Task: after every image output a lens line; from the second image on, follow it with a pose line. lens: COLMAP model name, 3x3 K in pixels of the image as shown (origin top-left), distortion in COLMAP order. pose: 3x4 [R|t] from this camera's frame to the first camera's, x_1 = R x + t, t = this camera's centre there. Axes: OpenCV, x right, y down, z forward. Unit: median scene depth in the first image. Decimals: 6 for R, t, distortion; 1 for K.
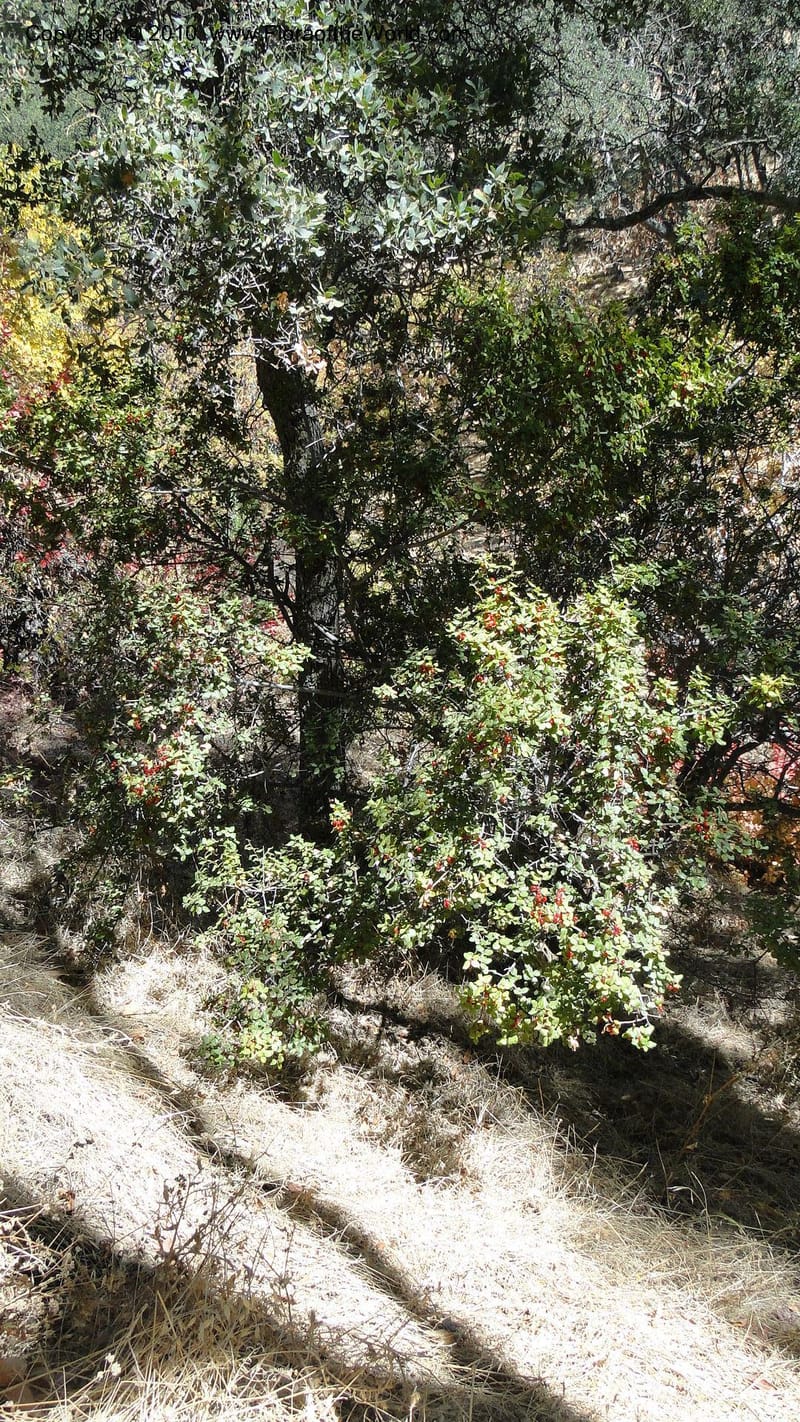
lens RADIAL K [[1164.5, 0, 396.0], [0, 1164.5, 709.4], [0, 0, 1]] dist [-0.016868, -0.035715]
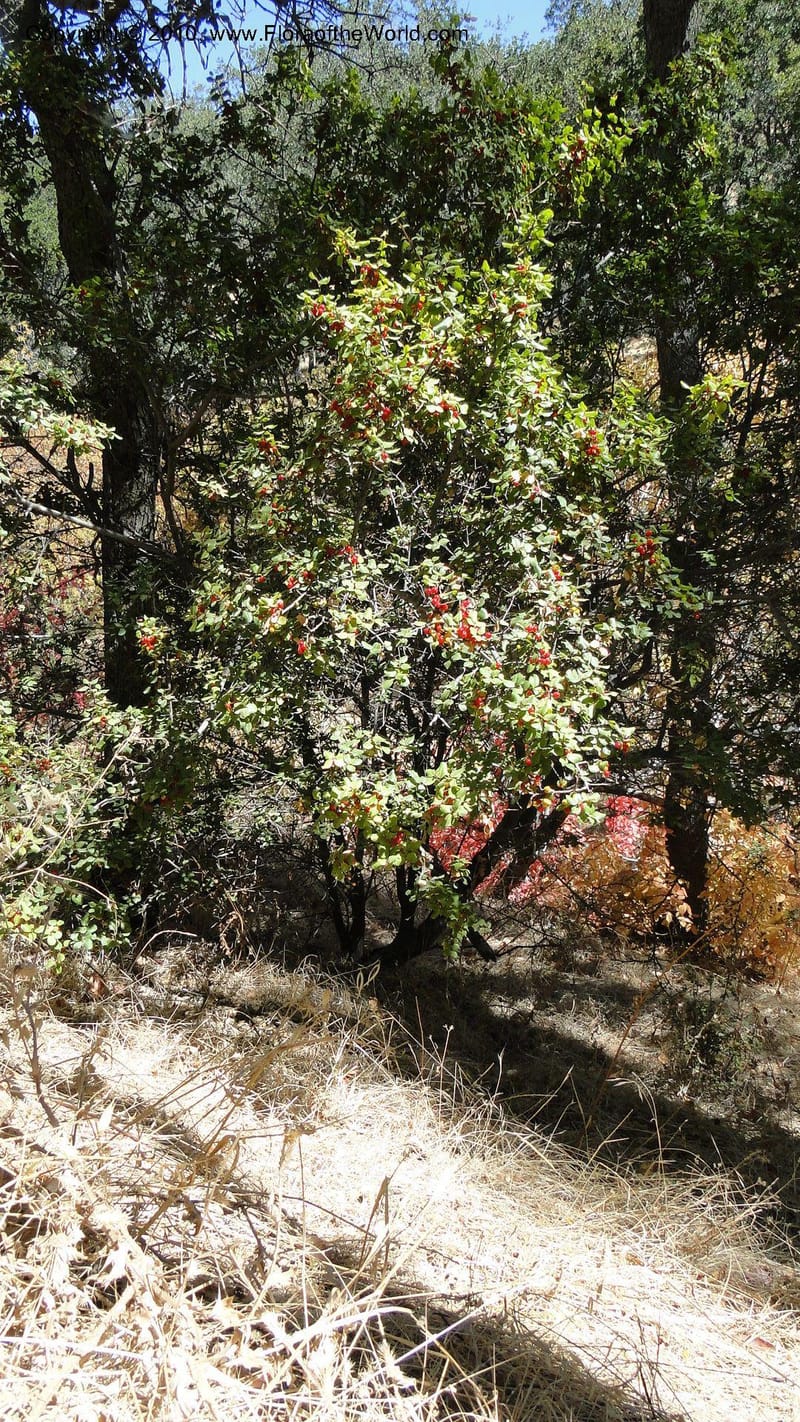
lens RADIAL K [[1164.5, 0, 403.8], [0, 1164.5, 712.4], [0, 0, 1]] dist [-0.016868, -0.035715]
pose [[0.987254, 0.006349, 0.159023, -0.006889], [0.014122, 0.991768, -0.127266, 0.280932], [-0.158522, 0.127889, 0.979038, 0.290252]]
